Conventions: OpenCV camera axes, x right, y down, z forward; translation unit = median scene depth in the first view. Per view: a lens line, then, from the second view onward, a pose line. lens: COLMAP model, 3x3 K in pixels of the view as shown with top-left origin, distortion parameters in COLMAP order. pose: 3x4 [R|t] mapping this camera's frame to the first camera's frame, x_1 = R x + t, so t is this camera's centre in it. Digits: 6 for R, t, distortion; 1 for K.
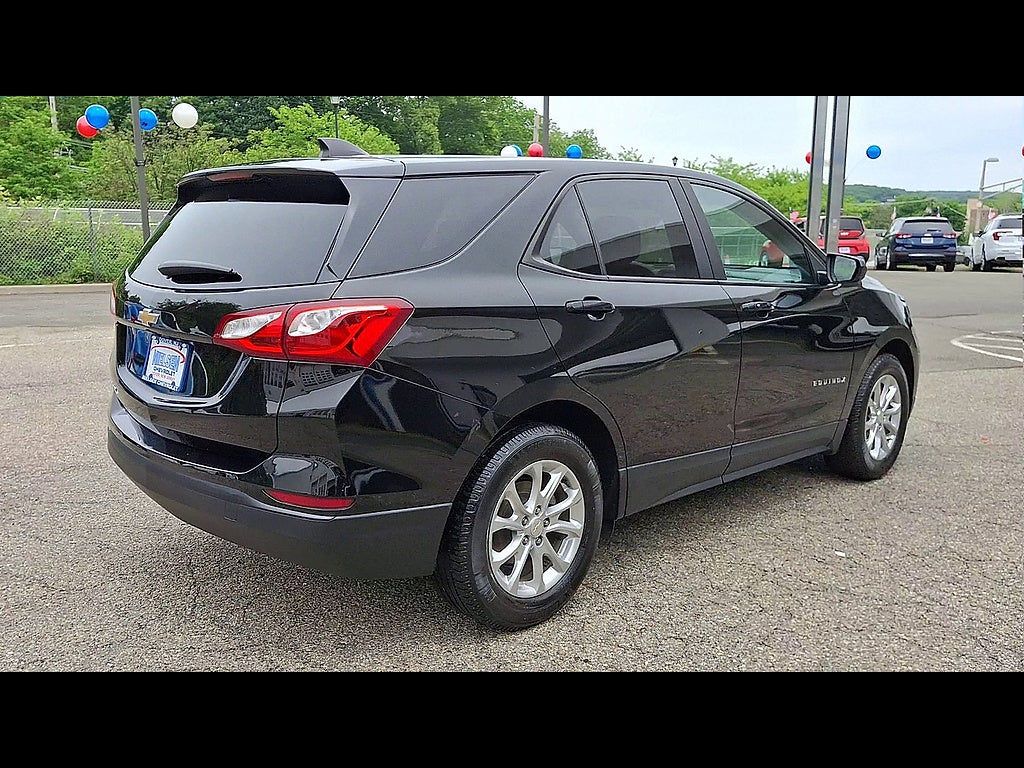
lens RADIAL K [[921.0, 0, 511.2], [0, 921.0, 358.4], [0, 0, 1]] dist [0.121108, -0.246962]
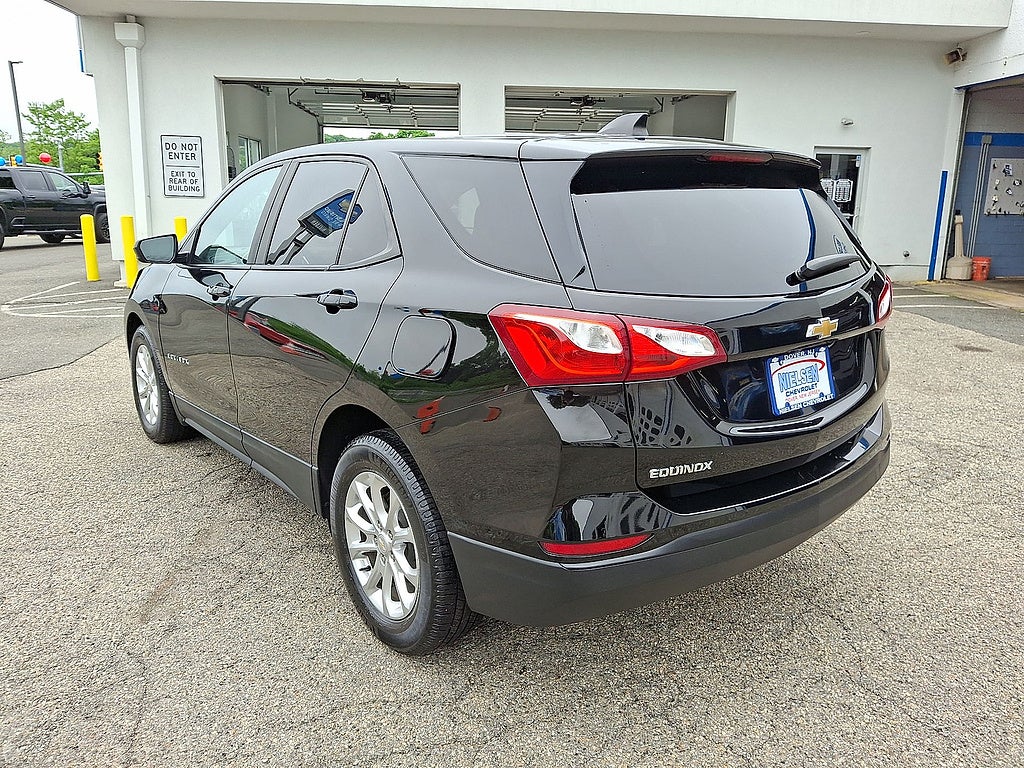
lens RADIAL K [[793.4, 0, 518.6], [0, 793.4, 362.6], [0, 0, 1]] dist [0.004834, -0.009297]
pose [[0.065260, -0.219716, 0.973379, -0.953266], [0.155693, 0.965753, 0.207557, -0.176011], [-0.985647, 0.138003, 0.097234, 1.033180]]
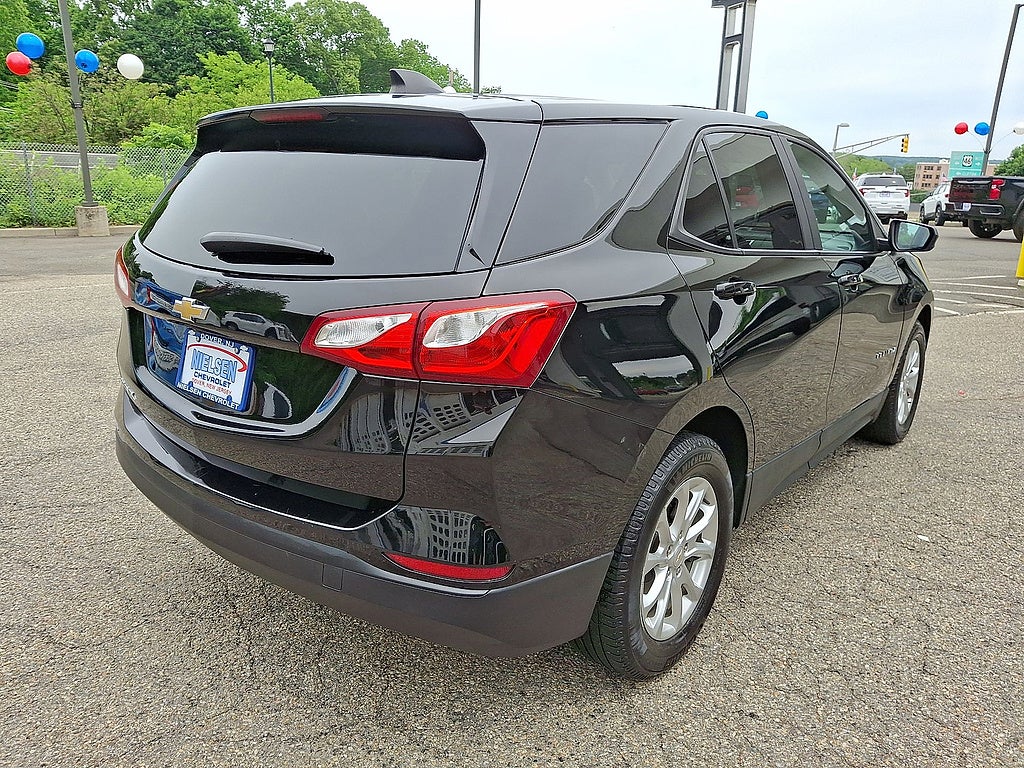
lens RADIAL K [[793.4, 0, 518.6], [0, 793.4, 362.6], [0, 0, 1]] dist [0.004834, -0.009297]
pose [[0.990447, -0.013808, 0.137202, -0.187946], [0.001148, 0.995765, 0.091929, -0.051237], [-0.137890, -0.090894, 0.986268, 0.293423]]
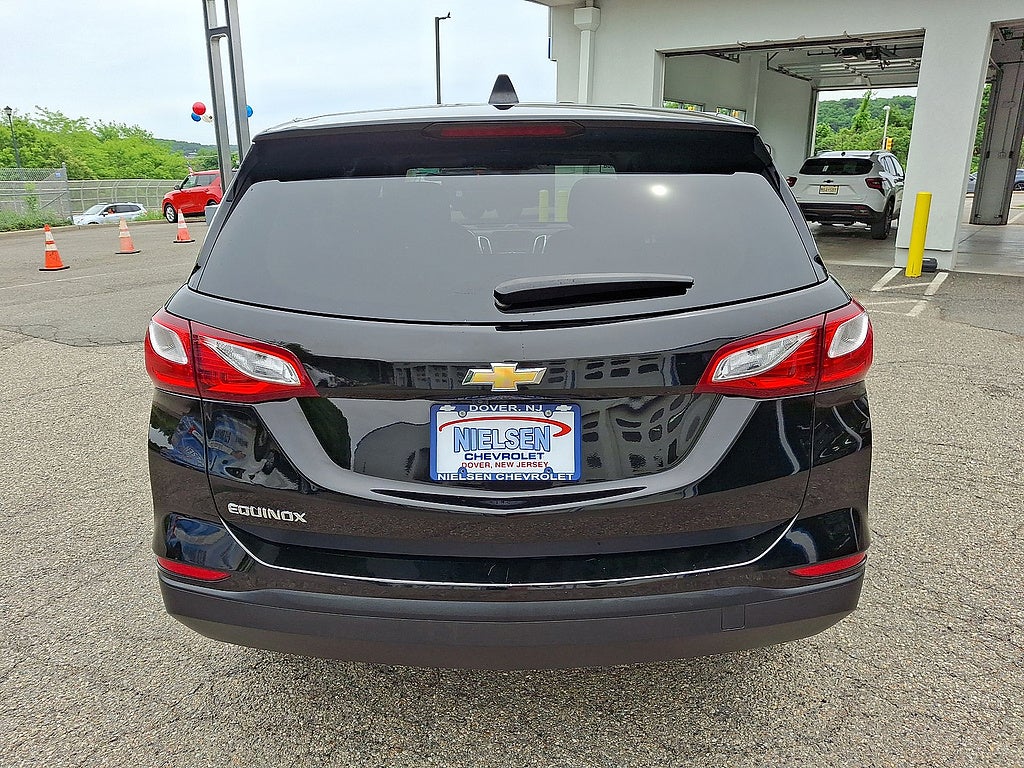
lens RADIAL K [[770.8, 0, 512.0], [0, 770.8, 384.0], [0, 0, 1]] dist [0.092699, -0.112994]
pose [[0.687276, -0.212014, 0.694767, -0.625100], [0.128899, 0.976874, 0.170592, -0.105088], [-0.714868, -0.027689, 0.698711, 0.559241]]
